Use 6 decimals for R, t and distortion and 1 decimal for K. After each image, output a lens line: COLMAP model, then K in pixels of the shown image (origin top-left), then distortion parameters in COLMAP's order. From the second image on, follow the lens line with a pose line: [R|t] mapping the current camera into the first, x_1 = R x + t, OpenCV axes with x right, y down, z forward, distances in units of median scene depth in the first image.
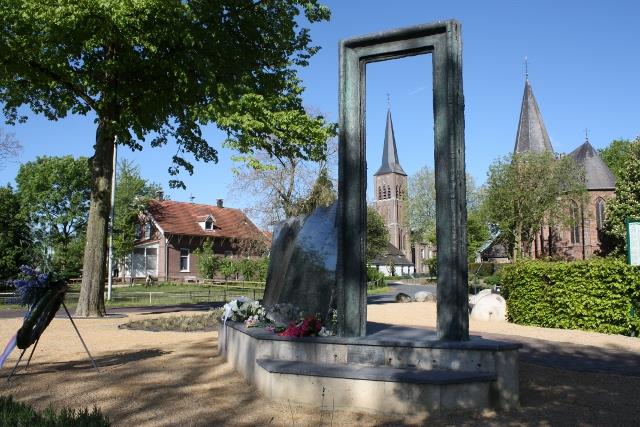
lens RADIAL K [[528.8, 0, 320.0], [0, 528.8, 213.5], [0, 0, 1]] dist [-0.211696, 0.234262]
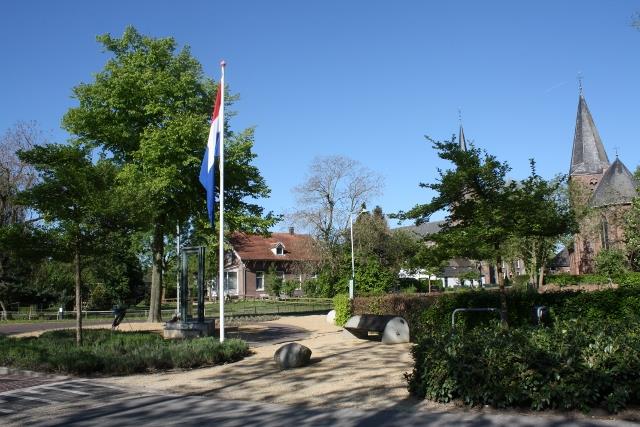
lens RADIAL K [[528.8, 0, 320.0], [0, 528.8, 213.5], [0, 0, 1]] dist [-0.211696, 0.234262]
pose [[0.979731, -0.049157, -0.194191, 0.126953], [0.045190, 0.998670, -0.024810, -0.031317], [0.195152, 0.015532, 0.980650, -0.183560]]
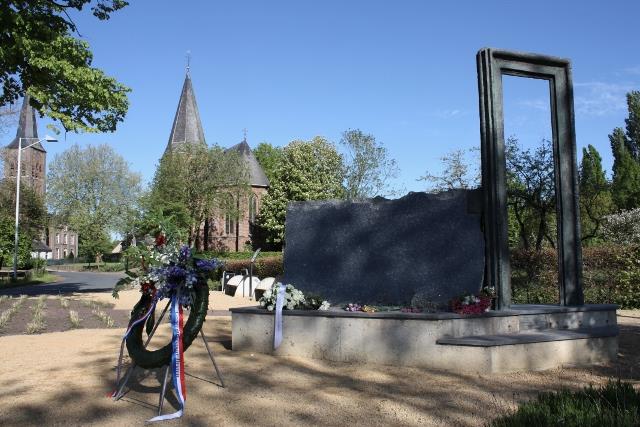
lens RADIAL K [[528.8, 0, 320.0], [0, 528.8, 213.5], [0, 0, 1]] dist [-0.211696, 0.234262]
pose [[0.768129, 0.055425, 0.637891, -0.064553], [-0.071097, 0.997469, -0.001055, 0.003503], [-0.636335, -0.044542, 0.770126, 0.025379]]
